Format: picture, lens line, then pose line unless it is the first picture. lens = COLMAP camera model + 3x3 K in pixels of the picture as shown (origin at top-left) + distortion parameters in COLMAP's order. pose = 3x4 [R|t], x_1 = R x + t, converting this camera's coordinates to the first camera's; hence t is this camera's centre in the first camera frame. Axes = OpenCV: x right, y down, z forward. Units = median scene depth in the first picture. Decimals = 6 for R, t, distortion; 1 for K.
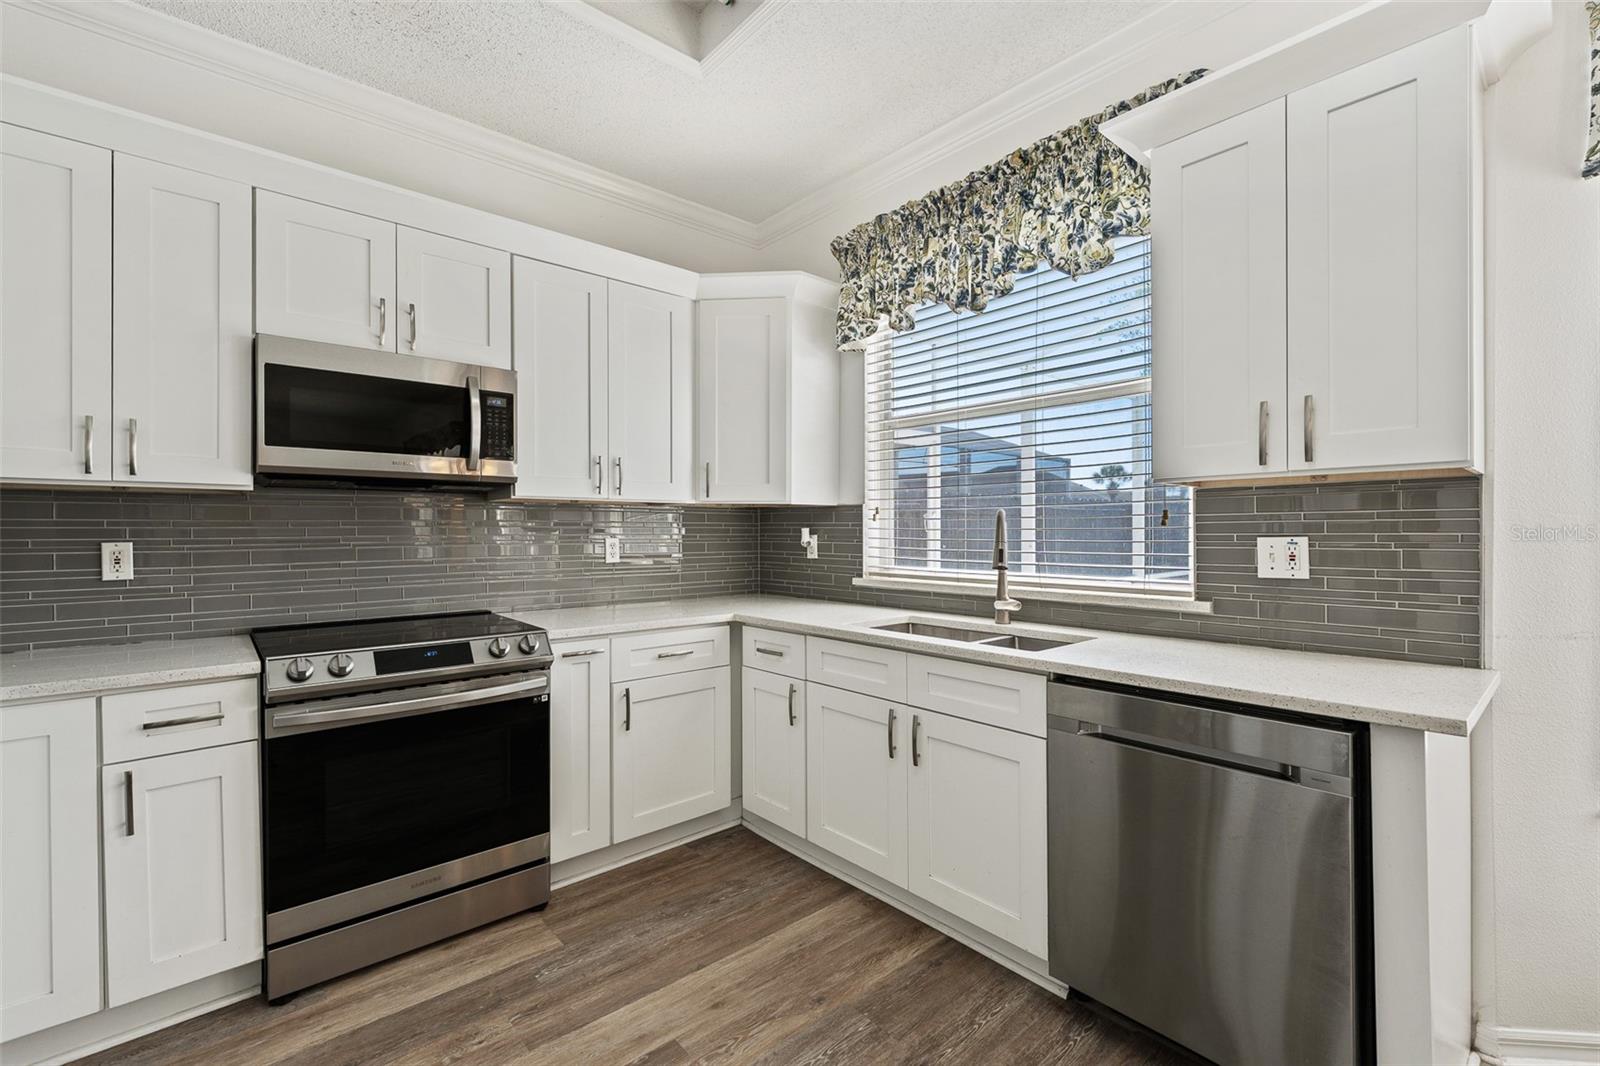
lens RADIAL K [[676.1, 0, 759.5], [0, 676.1, 530.9], [0, 0, 1]] dist [0.000943, -0.001348]
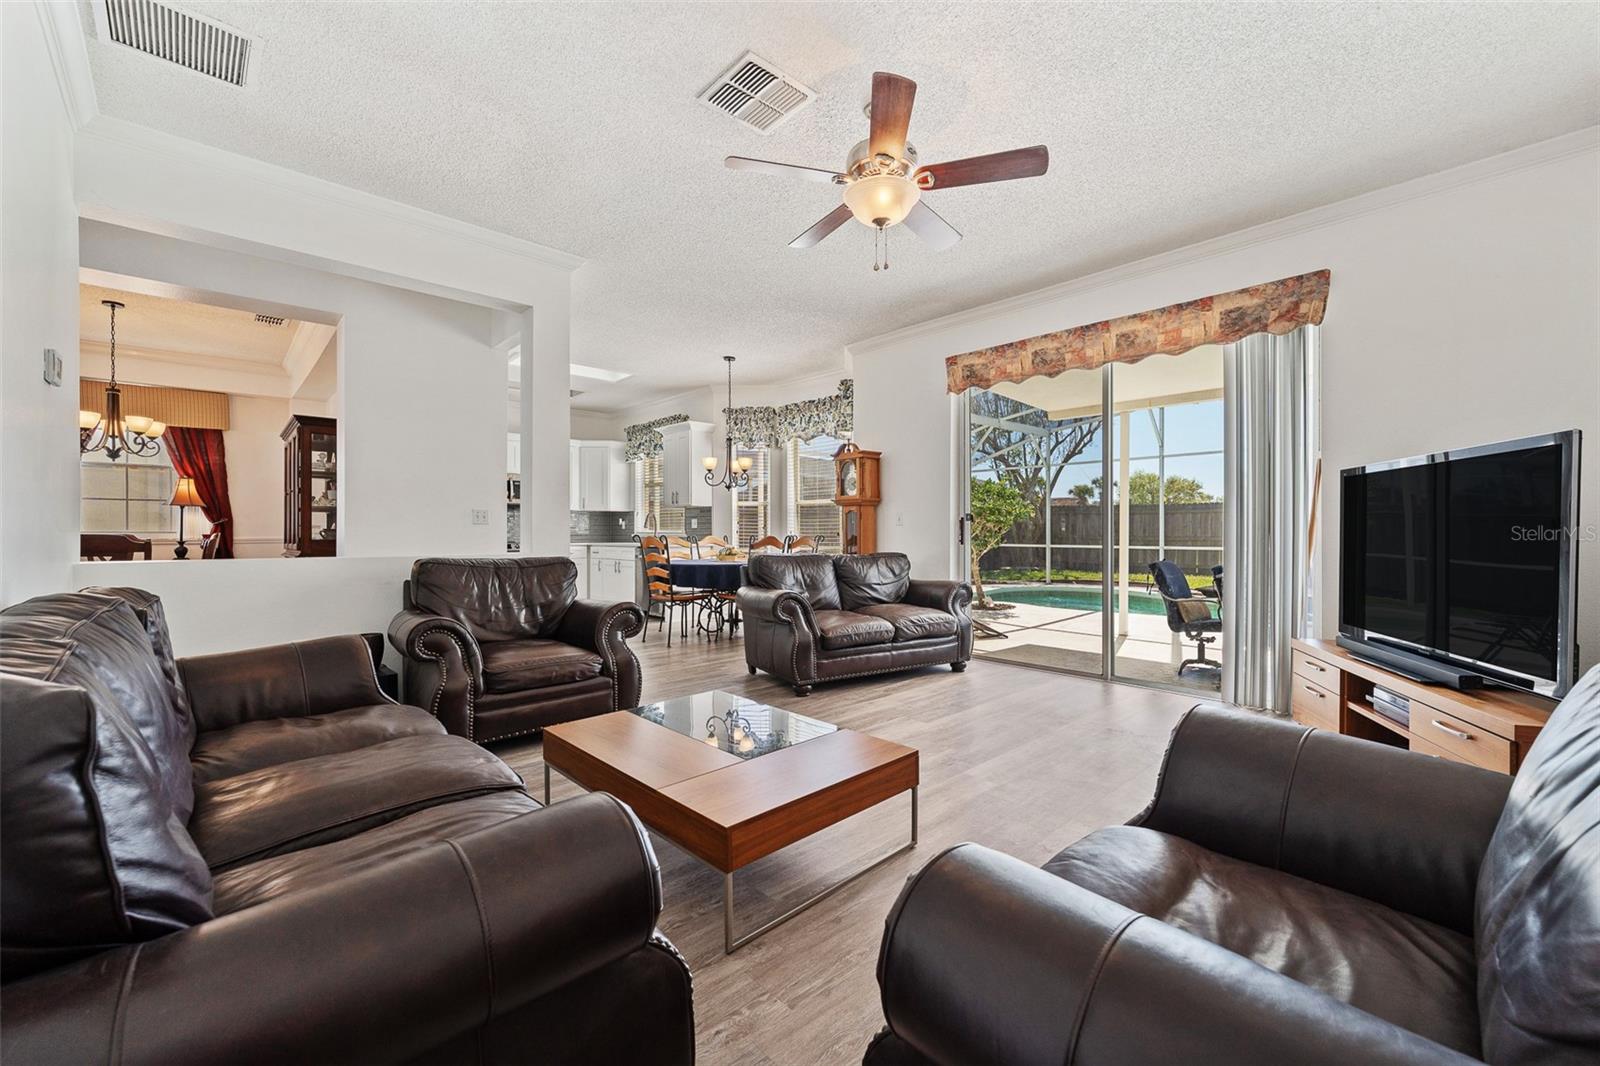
lens RADIAL K [[649.1, 0, 792.7], [0, 649.1, 529.8], [0, 0, 1]] dist [0.001882, -0.000644]
pose [[0.998640, 0.003254, 0.052033, 1.028772], [-0.002976, 0.999981, -0.005414, 0.087201], [-0.052049, 0.005252, 0.998631, -2.902415]]
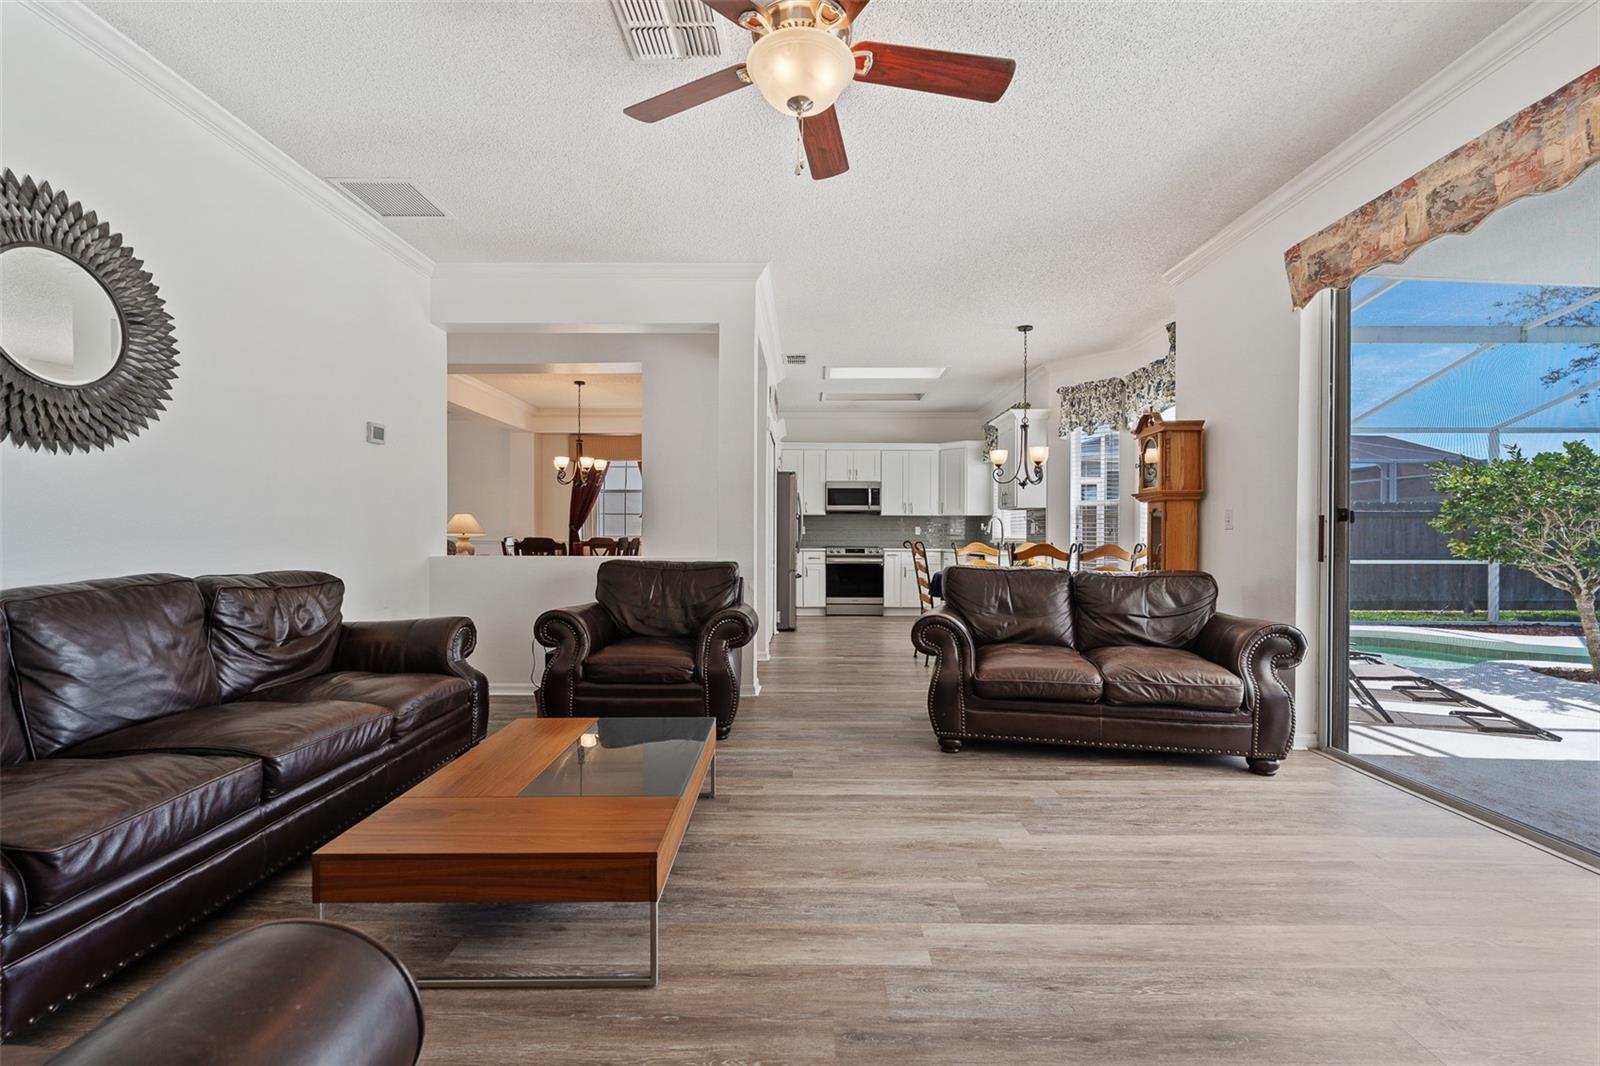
lens RADIAL K [[649.1, 0, 794.6], [0, 649.1, 537.5], [0, 0, 1]] dist [0.001882, -0.000644]
pose [[0.761016, 0.007702, -0.648687, 1.839394], [-0.007864, 0.999966, 0.002647, 0.079159], [0.648685, 0.003087, 0.761051, -2.347666]]
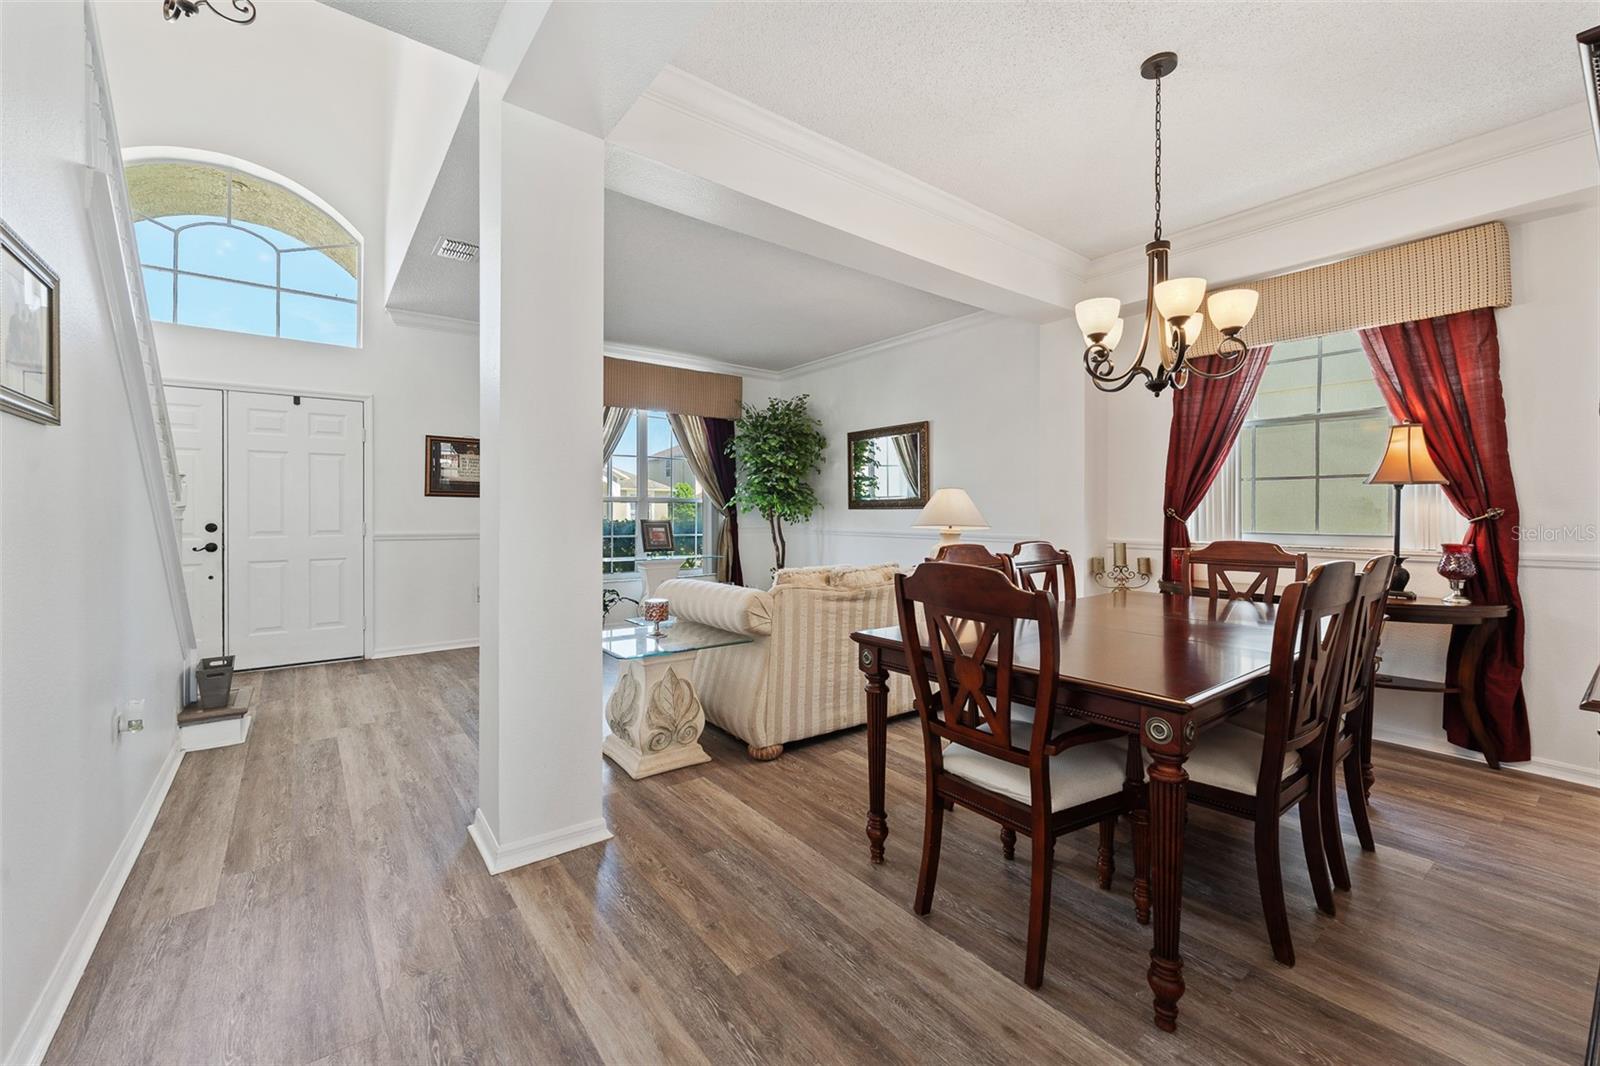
lens RADIAL K [[649.1, 0, 806.8], [0, 649.1, 507.0], [0, 0, 1]] dist [0.001882, -0.000644]
pose [[-0.027896, -0.006501, -0.999590, -0.140376], [-0.000498, 0.999979, -0.006490, 0.030406], [0.999611, 0.000316, -0.027899, -1.042430]]
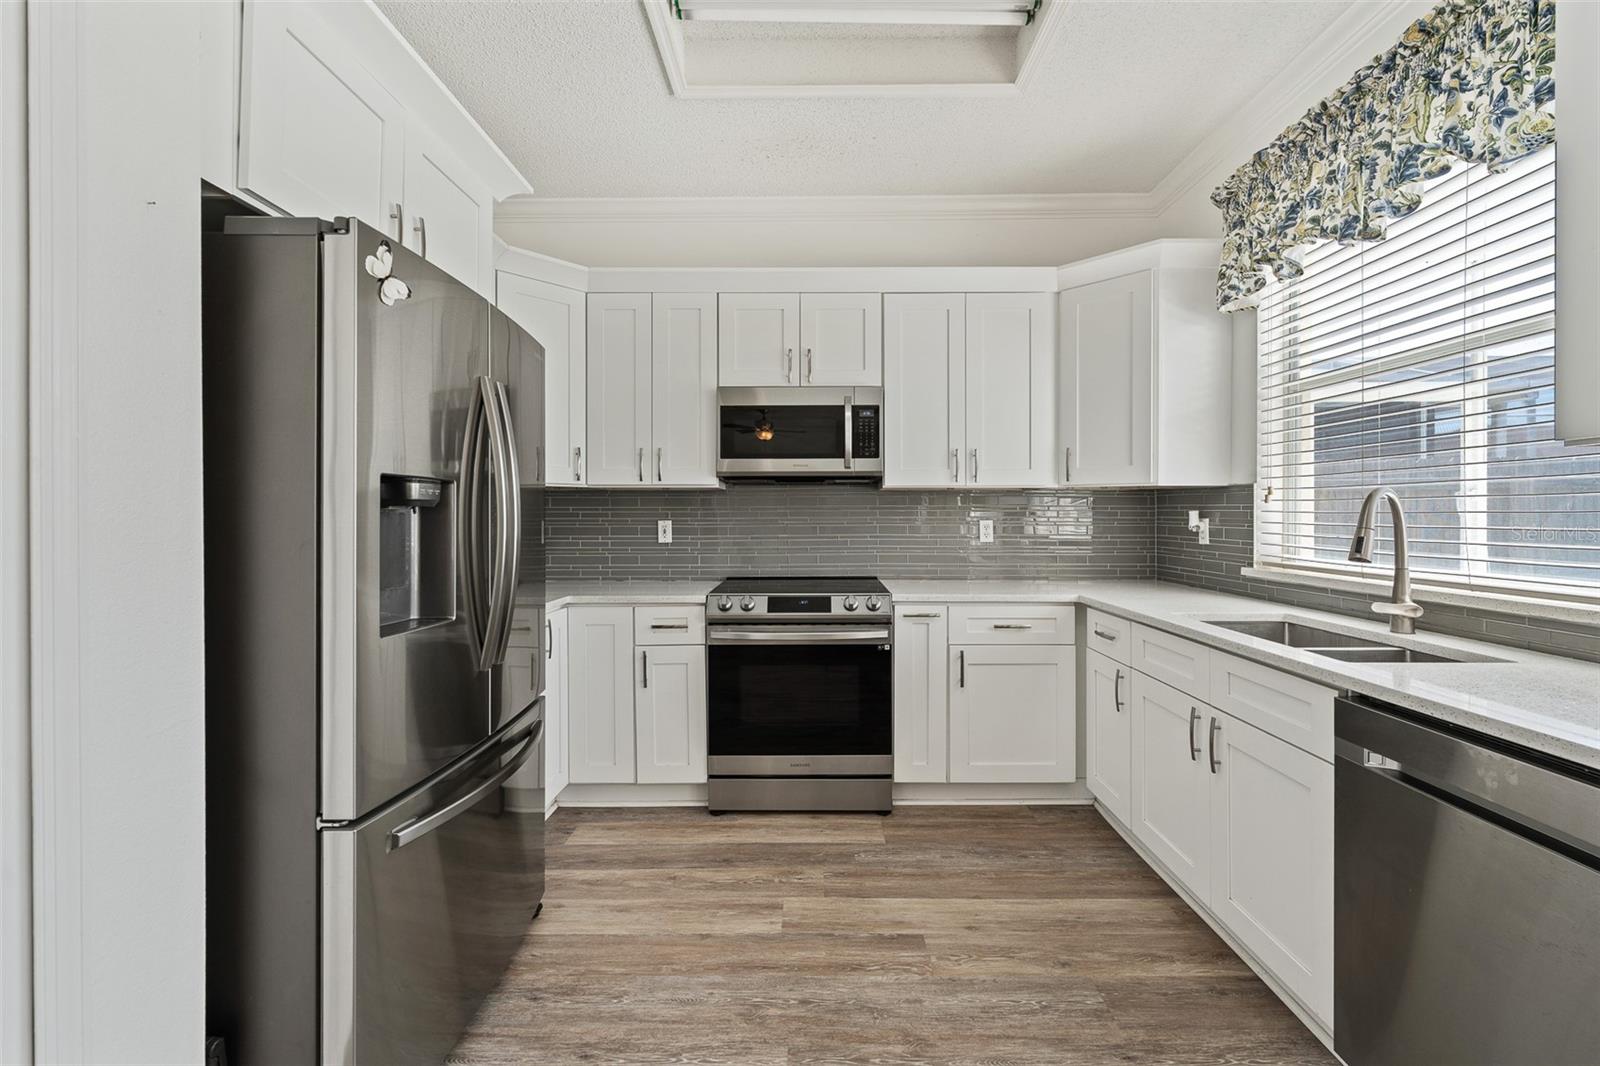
lens RADIAL K [[649.1, 0, 812.8], [0, 649.1, 513.8], [0, 0, 1]] dist [0.001882, -0.000644]
pose [[0.771746, 0.000699, -0.635930, 0.344048], [-0.000288, 1.000000, 0.000749, -0.000853], [0.635930, -0.000395, 0.771746, -0.015893]]
